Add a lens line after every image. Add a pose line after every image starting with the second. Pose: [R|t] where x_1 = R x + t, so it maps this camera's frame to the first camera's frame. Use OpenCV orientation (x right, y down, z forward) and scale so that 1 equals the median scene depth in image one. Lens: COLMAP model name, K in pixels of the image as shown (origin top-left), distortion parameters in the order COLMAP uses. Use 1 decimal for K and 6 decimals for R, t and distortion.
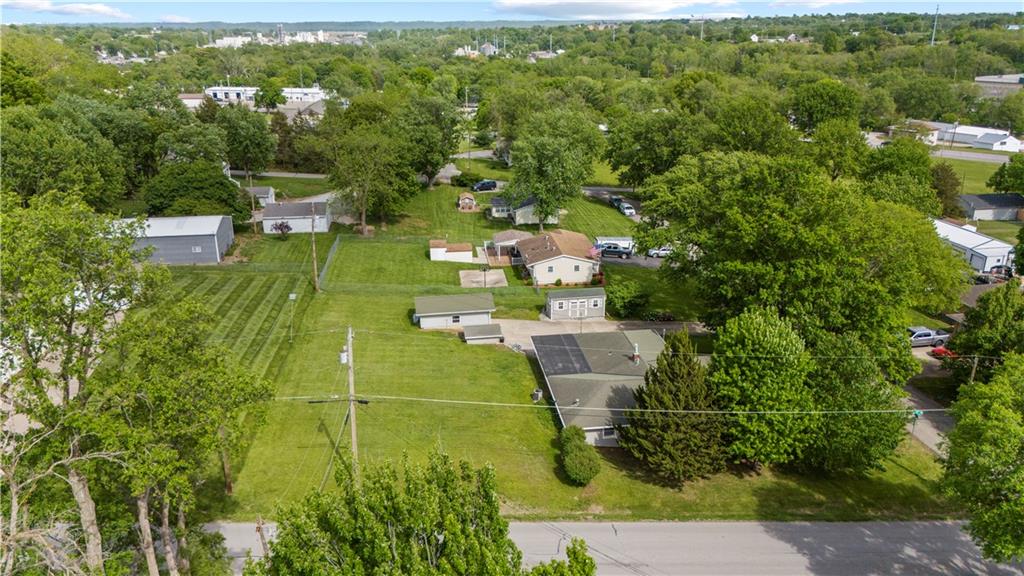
lens RADIAL K [[751.6, 0, 513.3], [0, 751.6, 290.2], [0, 0, 1]] dist [0.047159, -0.038408]
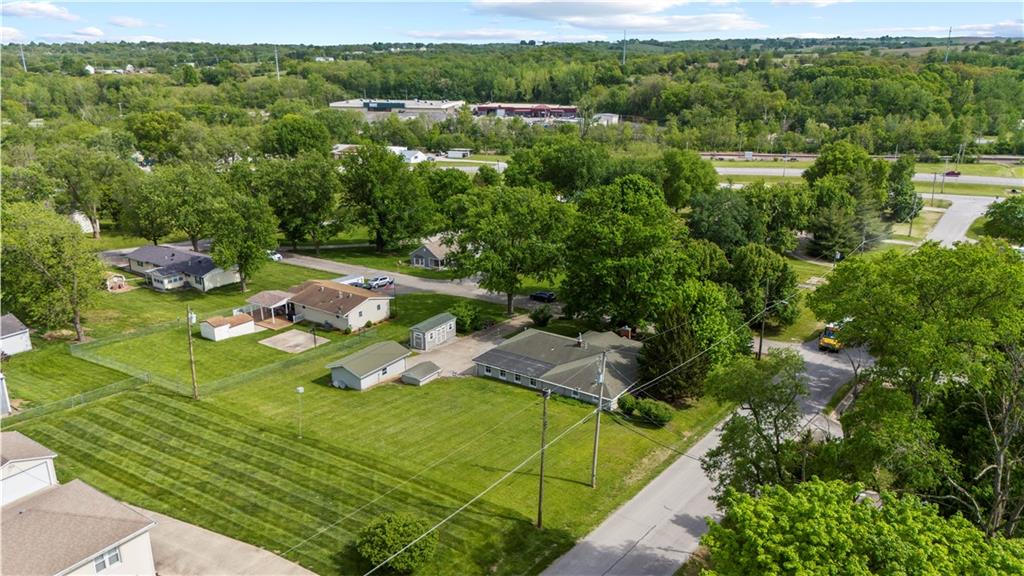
lens RADIAL K [[751.6, 0, 513.3], [0, 751.6, 290.2], [0, 0, 1]] dist [0.047159, -0.038408]
pose [[0.662918, -0.222763, 0.714785, -0.508583], [0.245052, 0.966682, 0.073997, -0.077808], [-0.707453, 0.126106, 0.695419, 0.087757]]
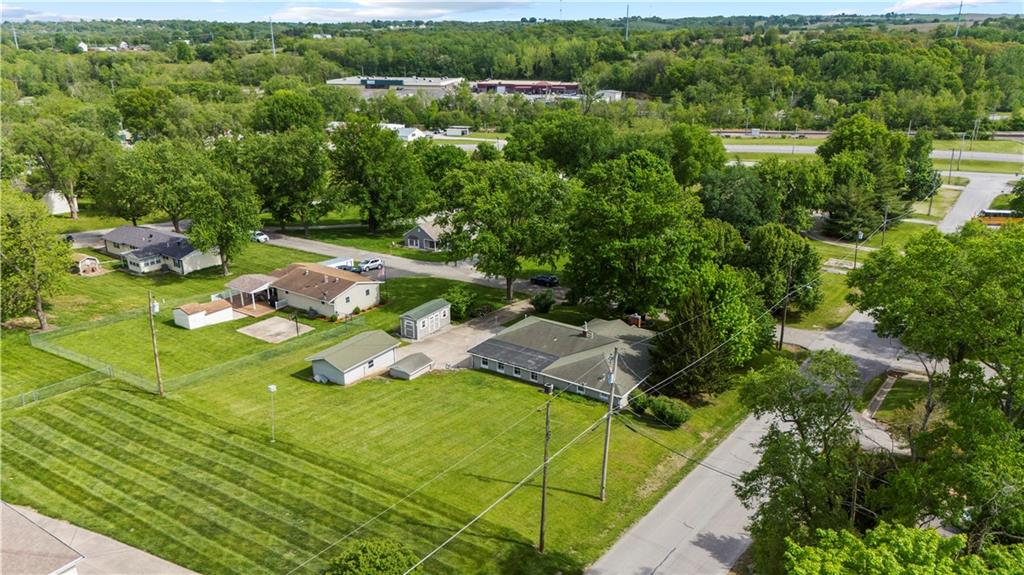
lens RADIAL K [[751.6, 0, 513.3], [0, 751.6, 289.7], [0, 0, 1]] dist [0.047159, -0.038408]
pose [[0.663591, -0.241530, 0.708032, -0.455111], [0.246329, 0.964213, 0.098053, -0.075777], [-0.706377, 0.109341, 0.699340, 0.135738]]
